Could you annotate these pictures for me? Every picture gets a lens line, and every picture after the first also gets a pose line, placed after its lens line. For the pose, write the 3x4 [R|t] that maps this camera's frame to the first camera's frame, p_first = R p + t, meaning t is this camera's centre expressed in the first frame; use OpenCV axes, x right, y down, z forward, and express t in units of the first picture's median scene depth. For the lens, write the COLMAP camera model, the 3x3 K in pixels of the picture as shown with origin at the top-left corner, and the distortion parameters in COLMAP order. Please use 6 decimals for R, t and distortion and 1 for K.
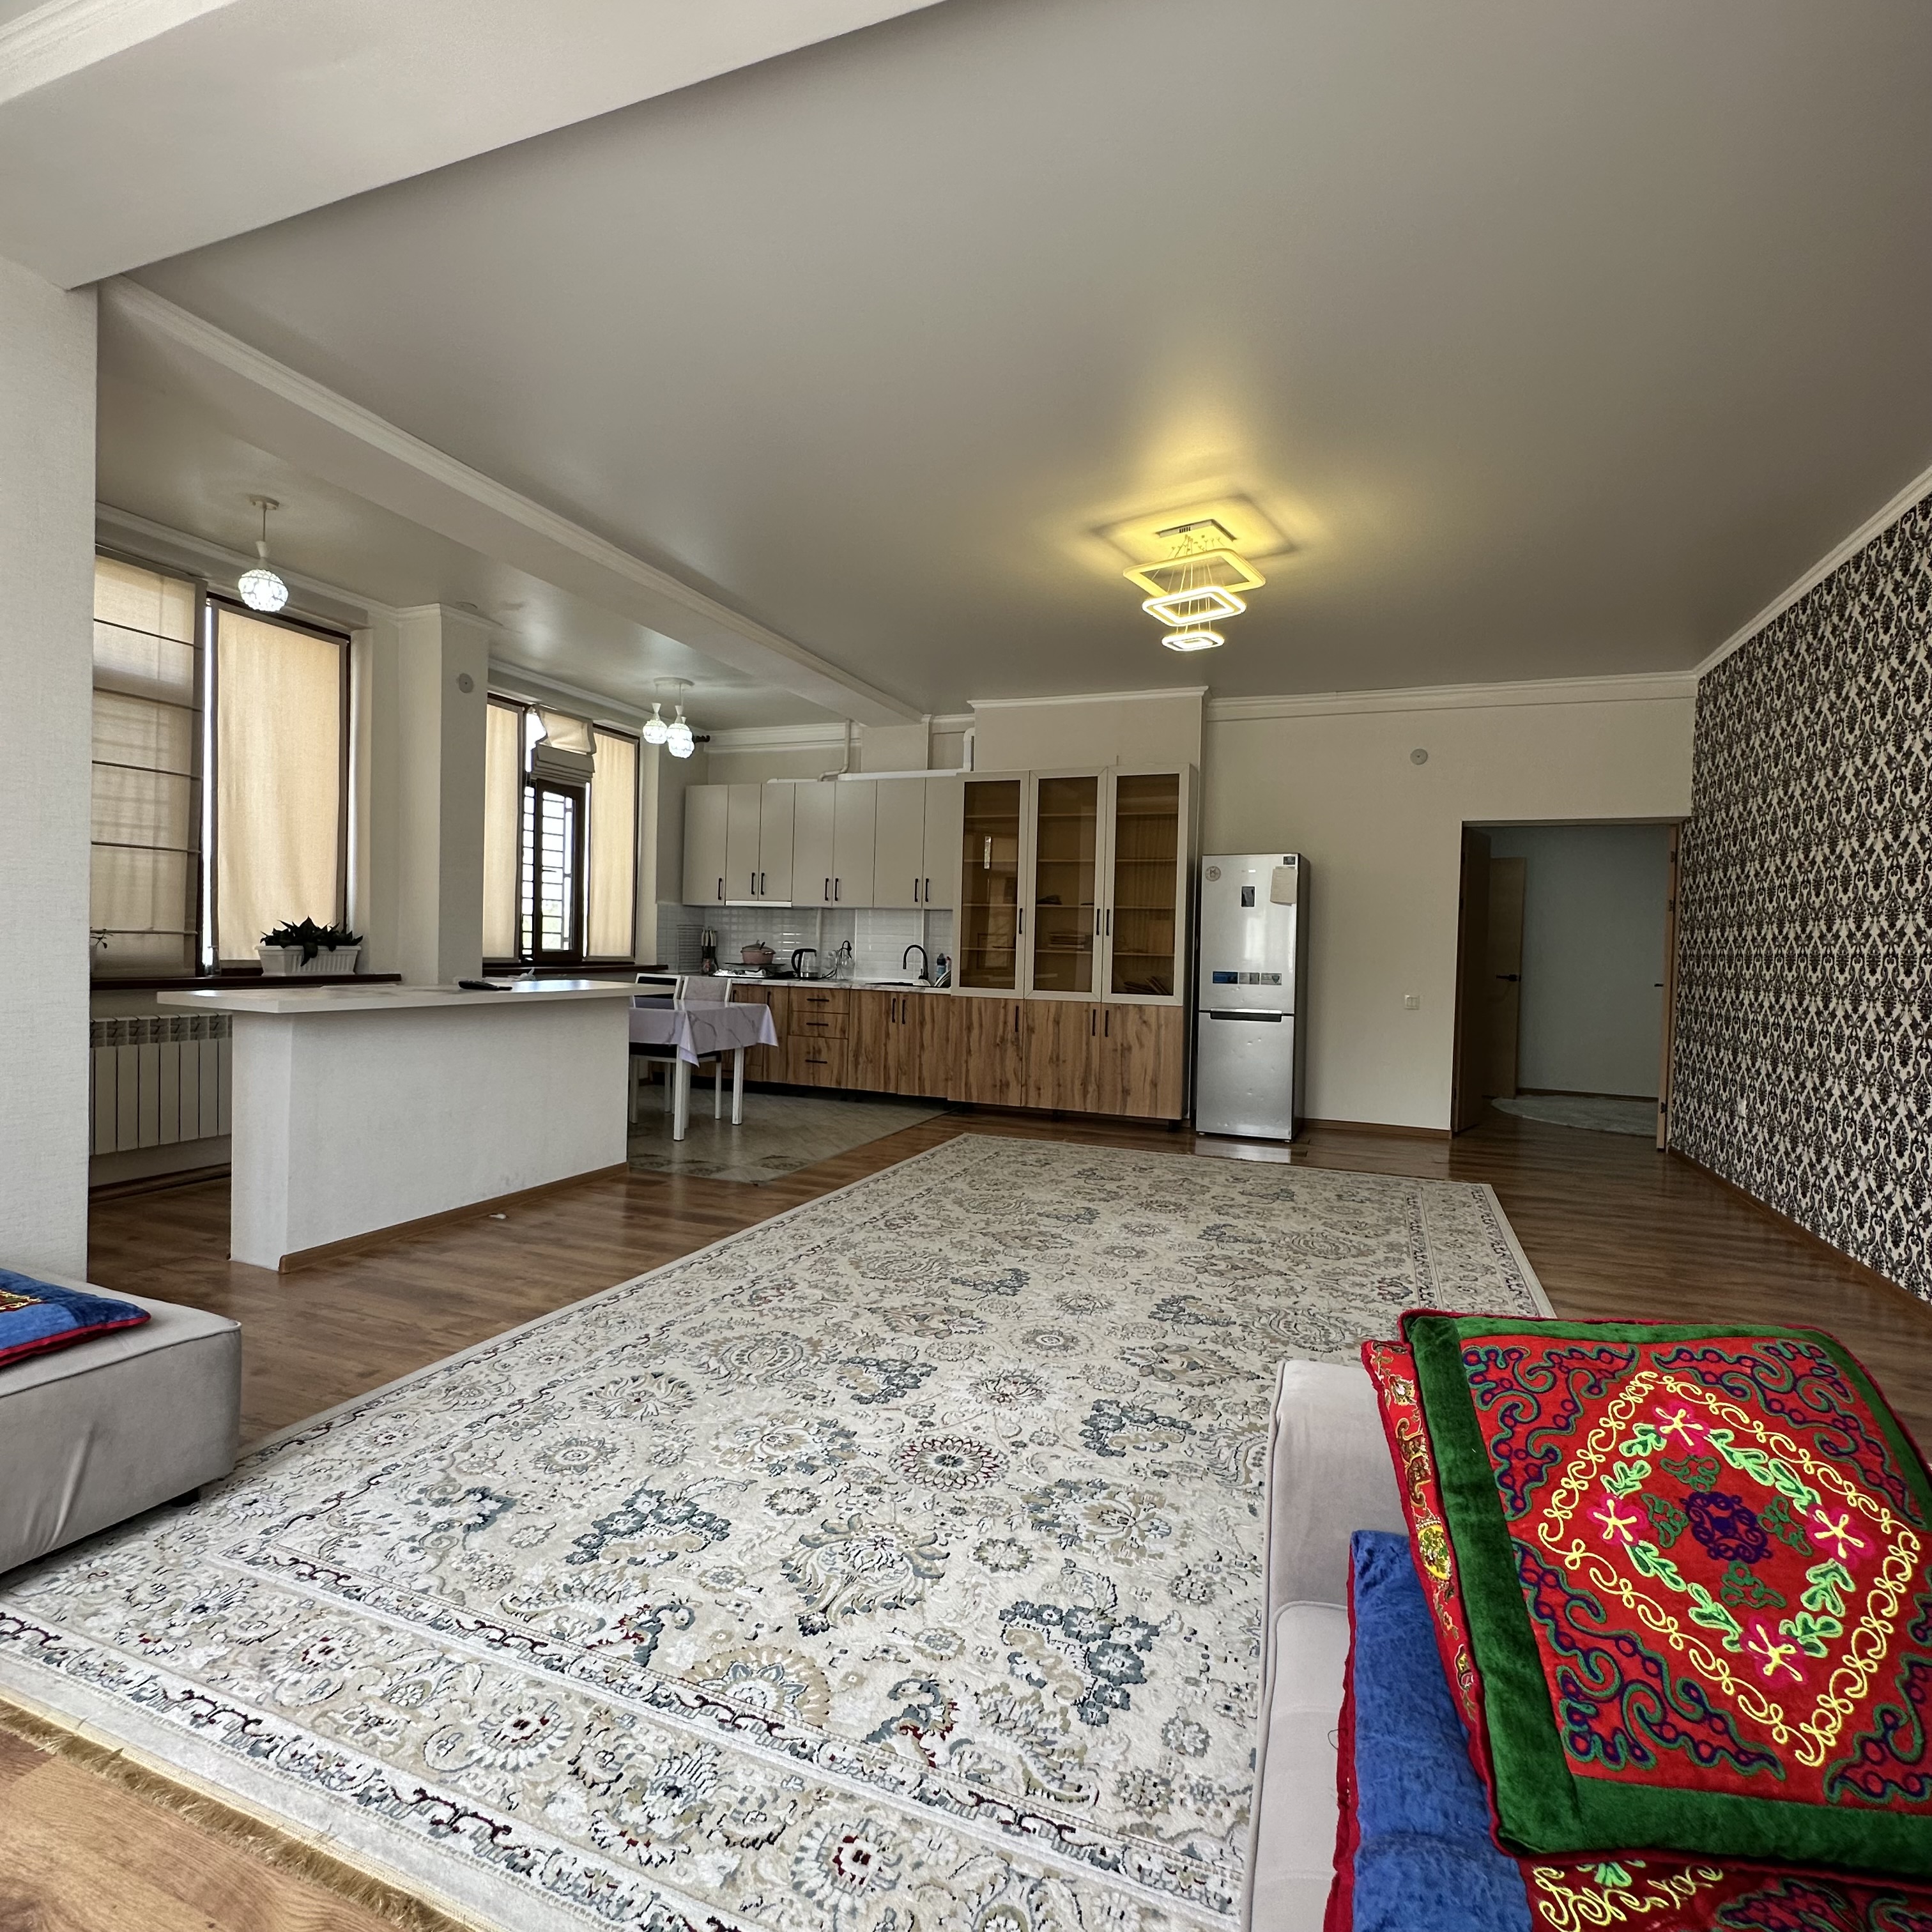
lens RADIAL K [[1027.3, 0, 965.0], [0, 1027.3, 961.8], [0, 0, 1]] dist [-0.006166, 0.001858]
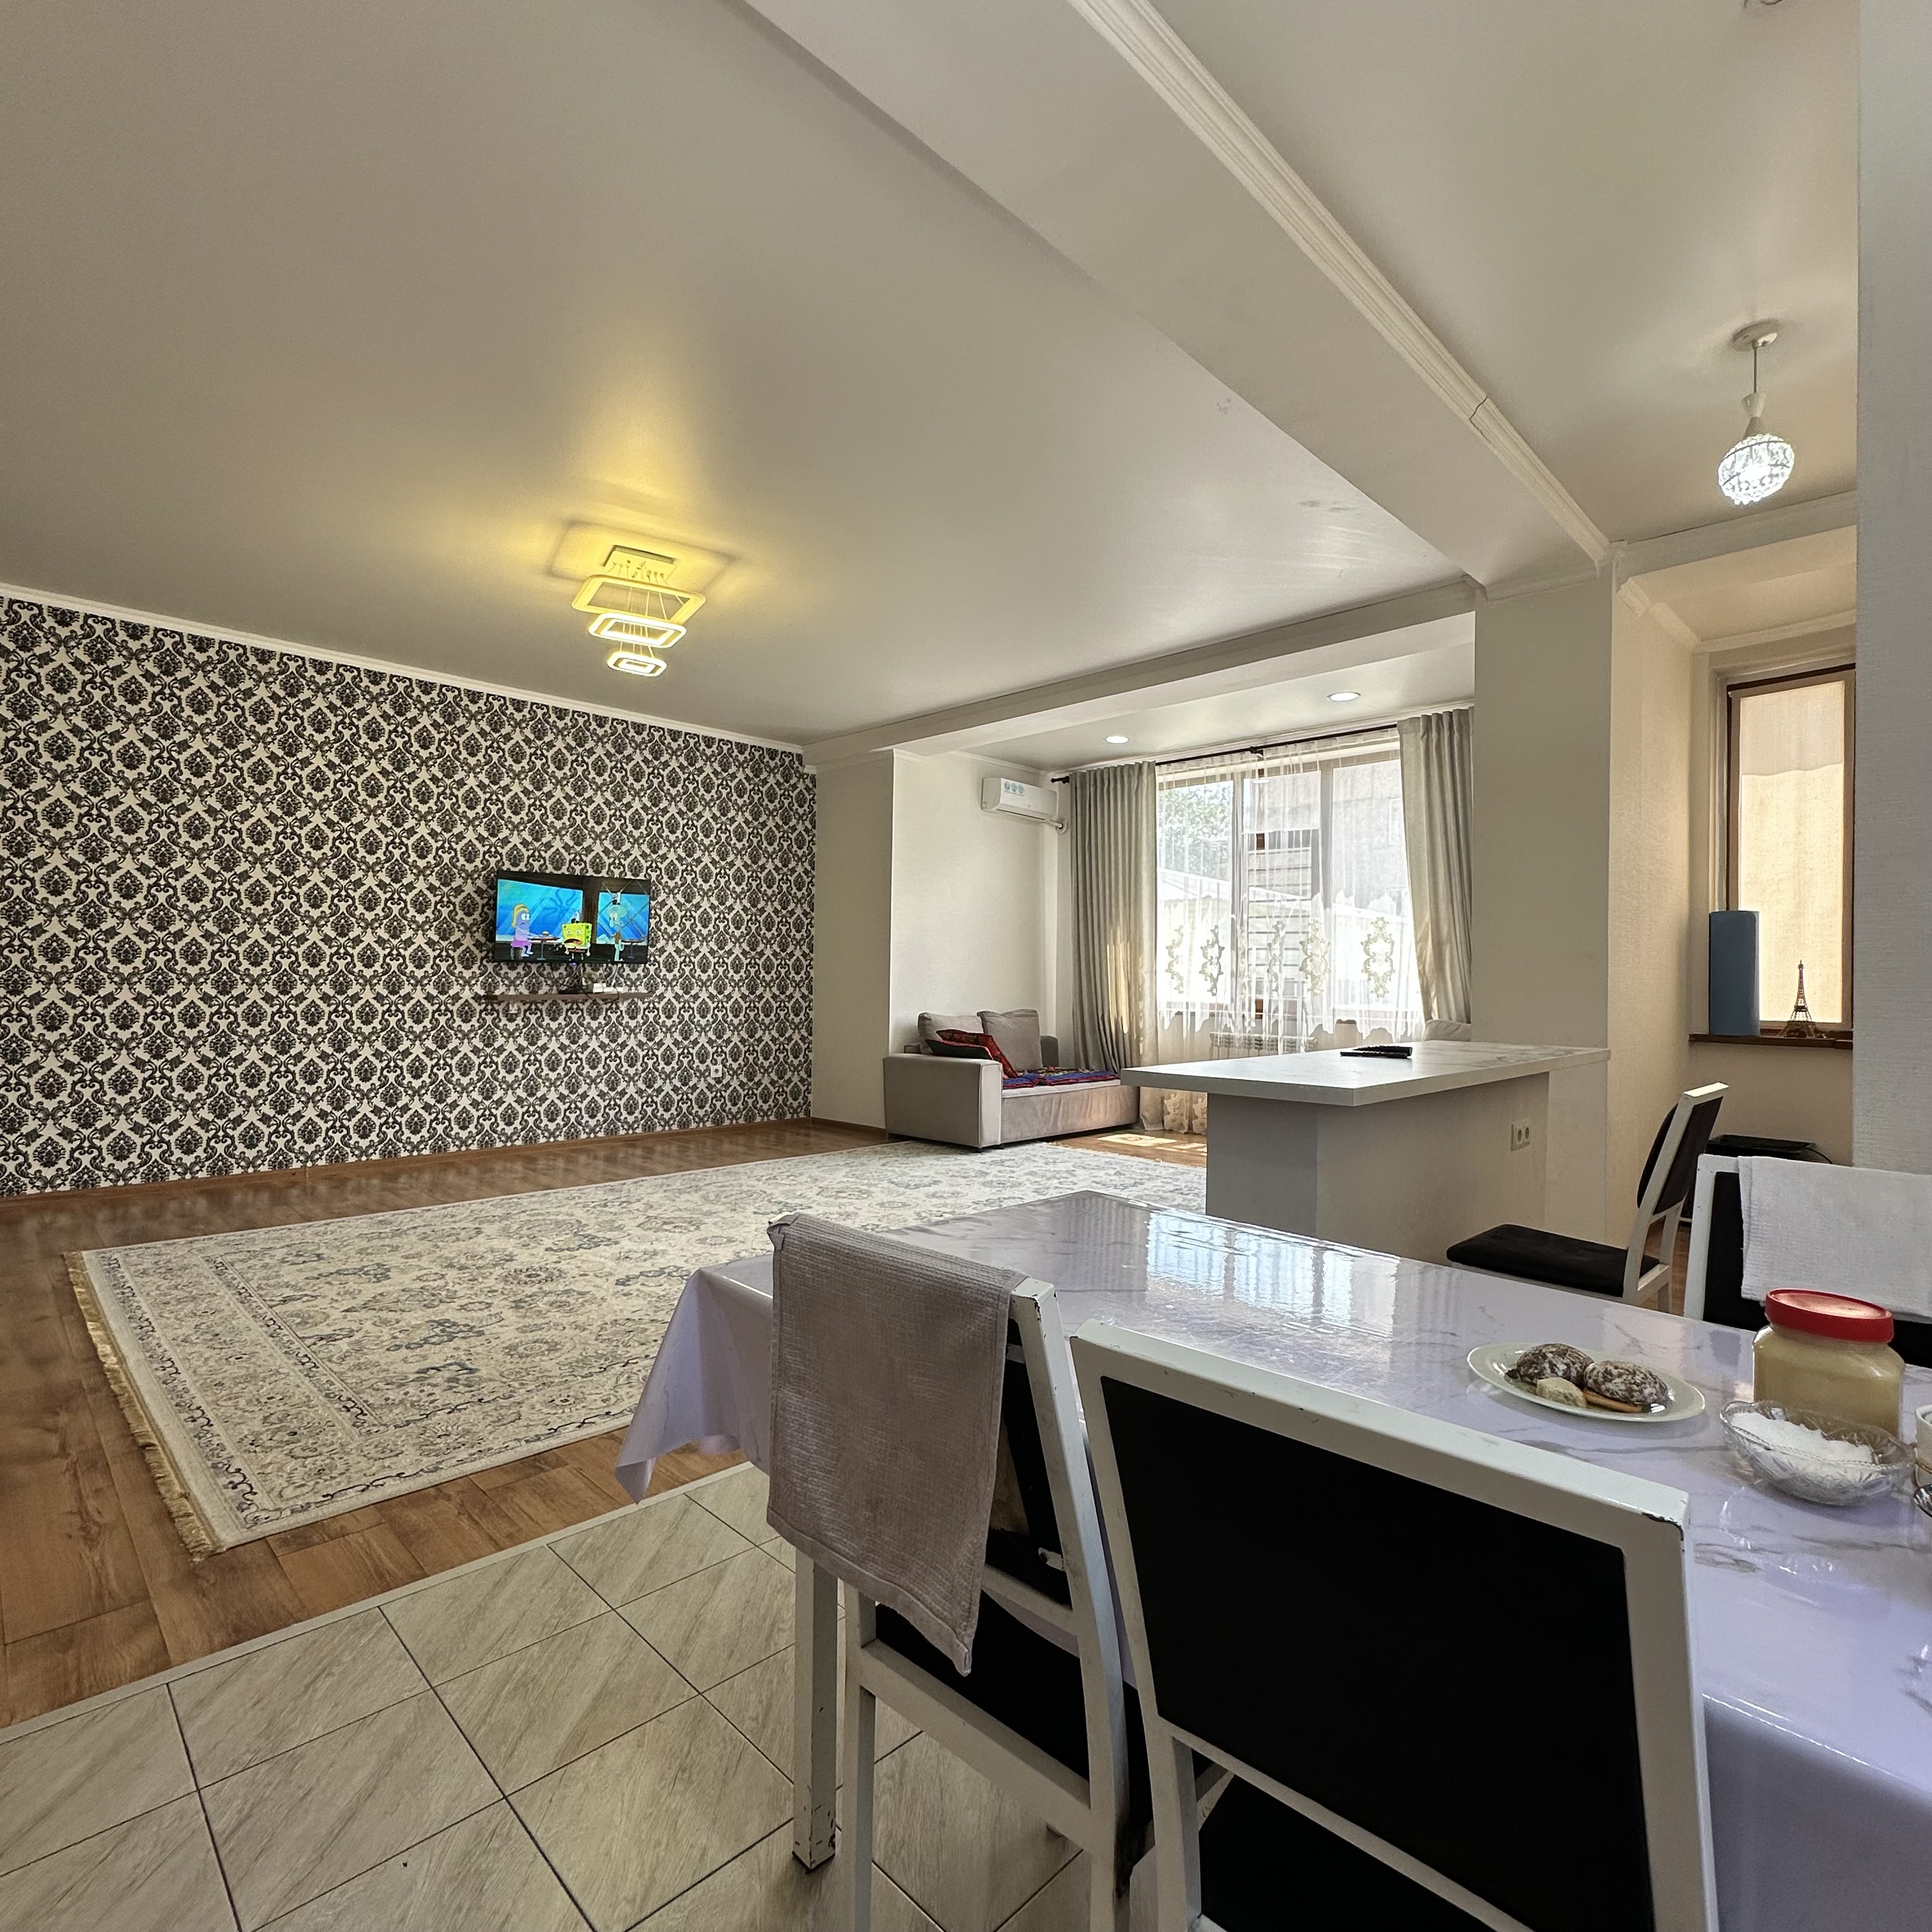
lens RADIAL K [[1027.3, 0, 968.3], [0, 1027.3, 956.7], [0, 0, 1]] dist [-0.006166, 0.001858]
pose [[-0.915436, -0.032552, 0.401145, -0.497536], [-0.032697, 0.999444, 0.006485, -0.038248], [-0.401133, -0.007180, -0.915992, 1.791530]]
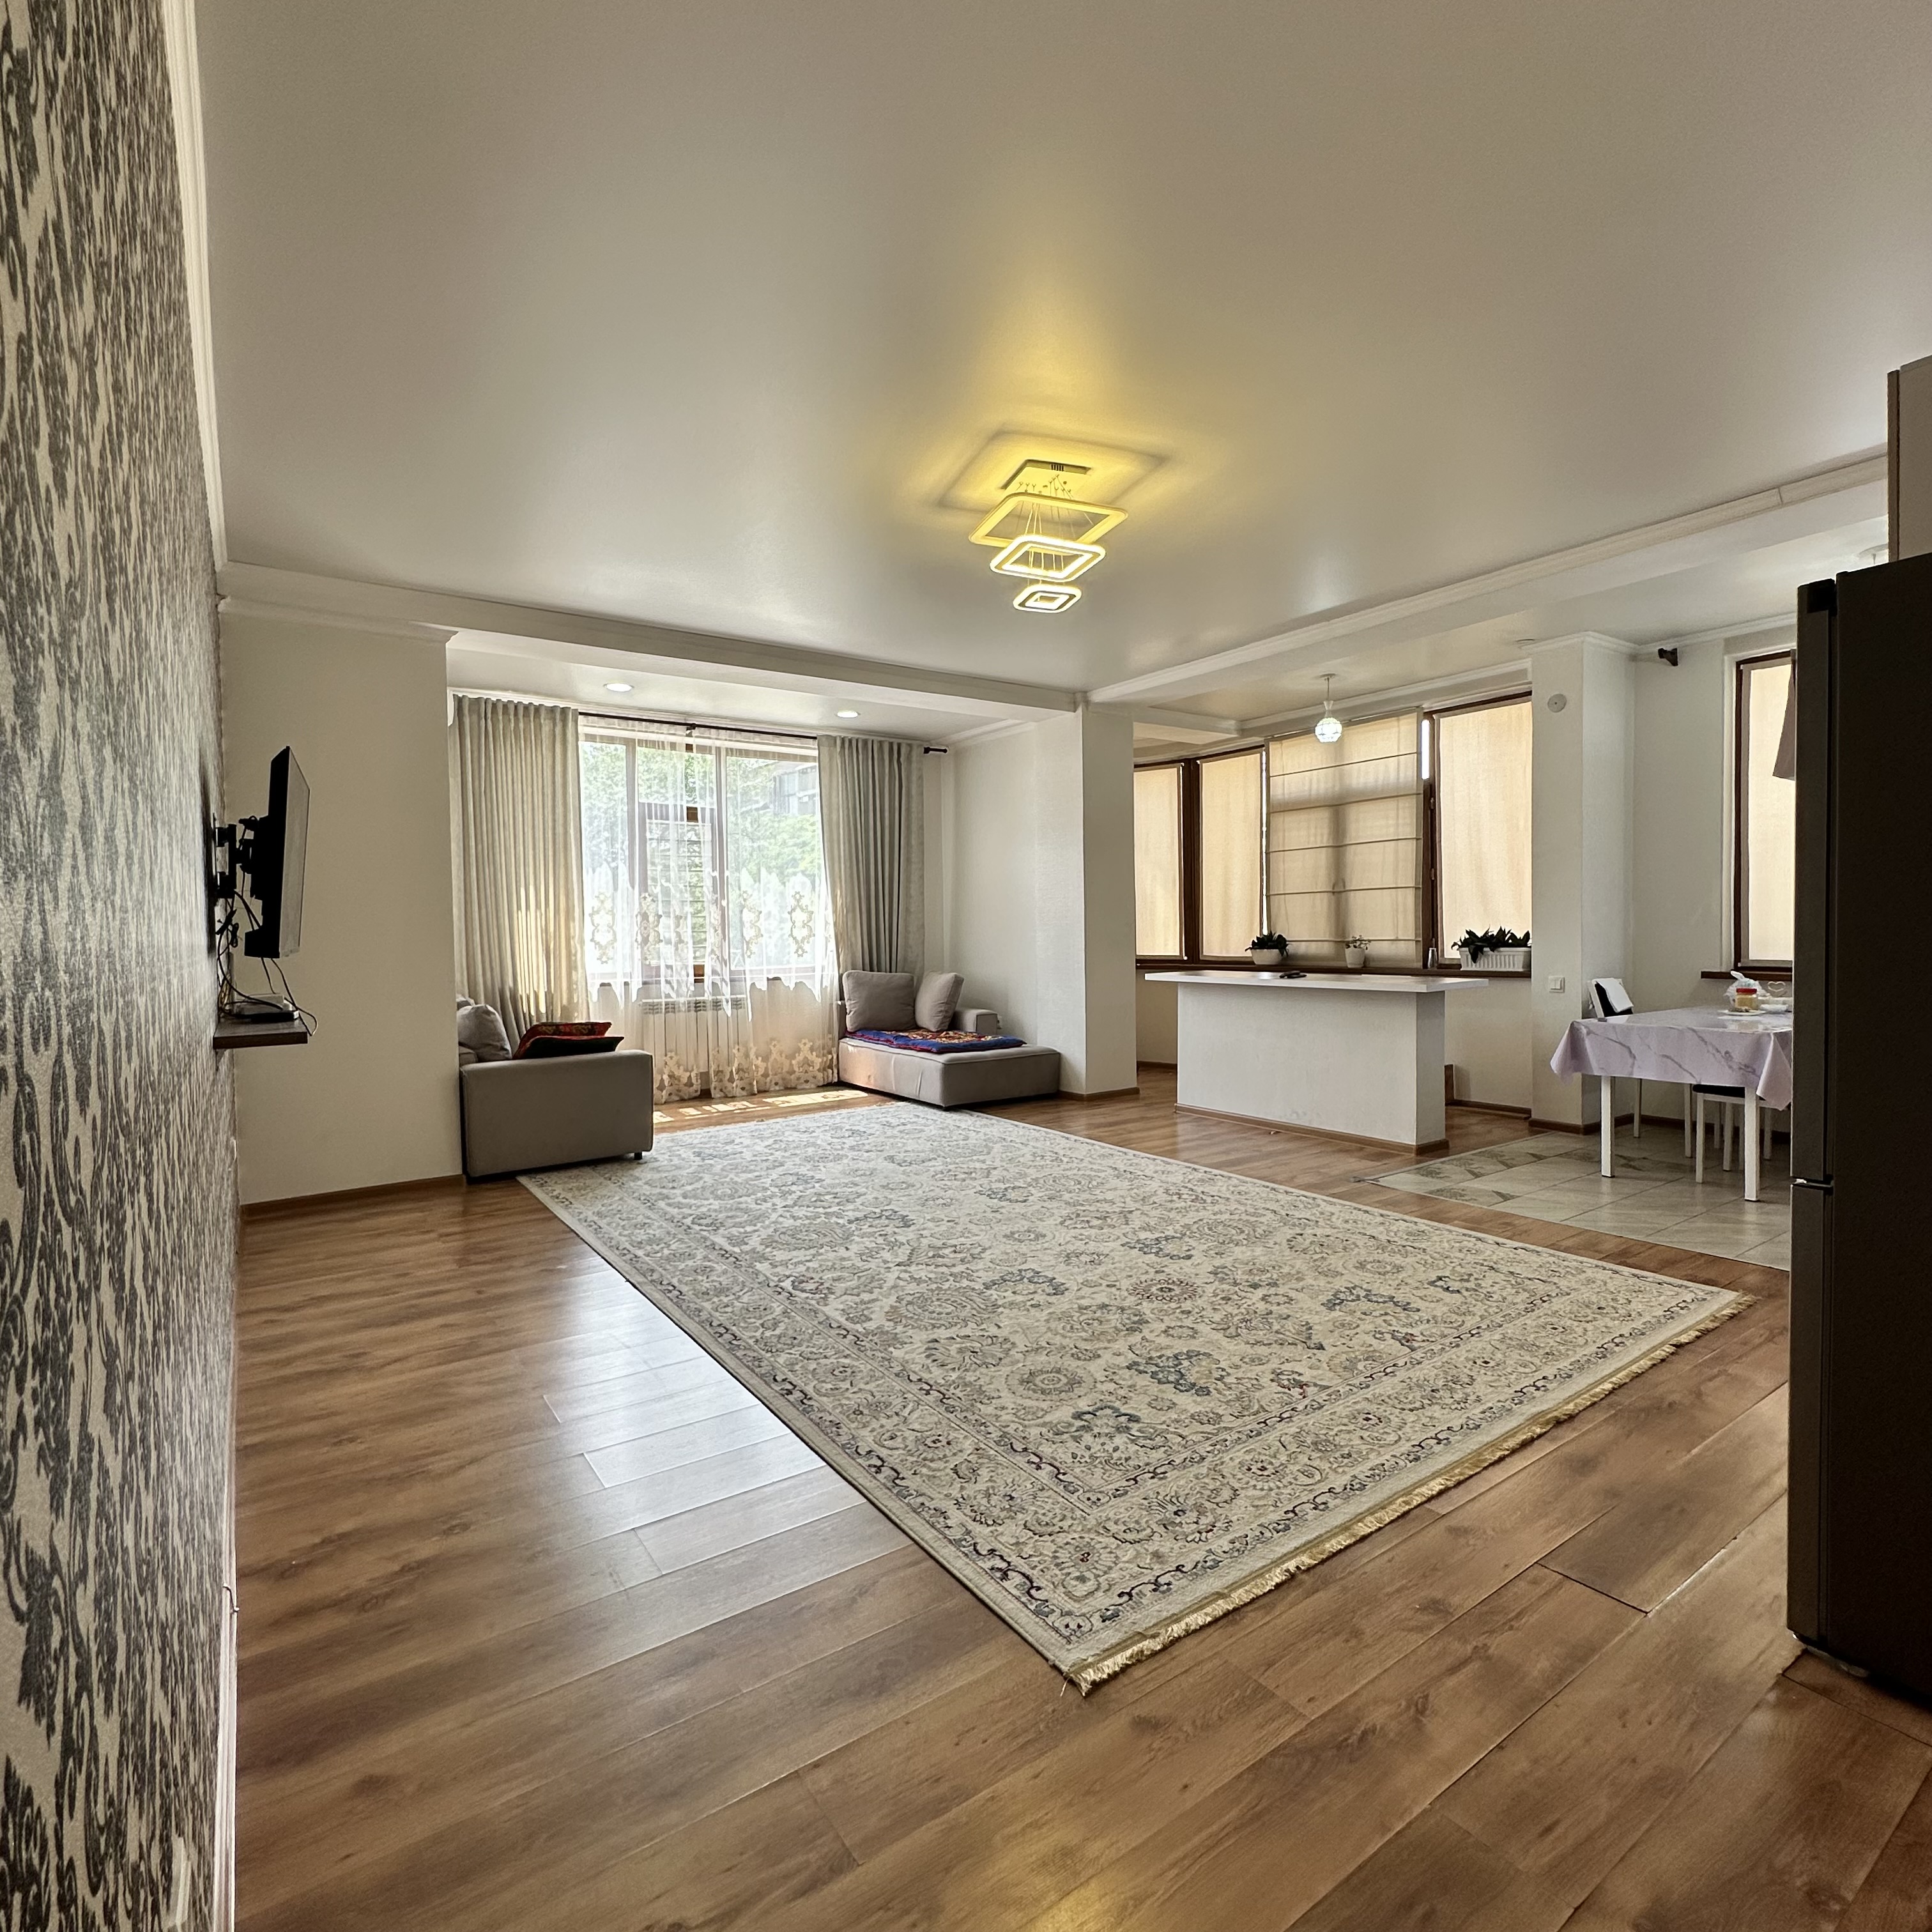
lens RADIAL K [[1027.3, 0, 967.7], [0, 1027.3, 962.5], [0, 0, 1]] dist [-0.006166, 0.001858]
pose [[-0.555336, 0.006786, -0.831599, 0.990723], [-0.013059, 0.999772, 0.016879, -0.012320], [0.831524, 0.020233, -0.555121, 1.430512]]
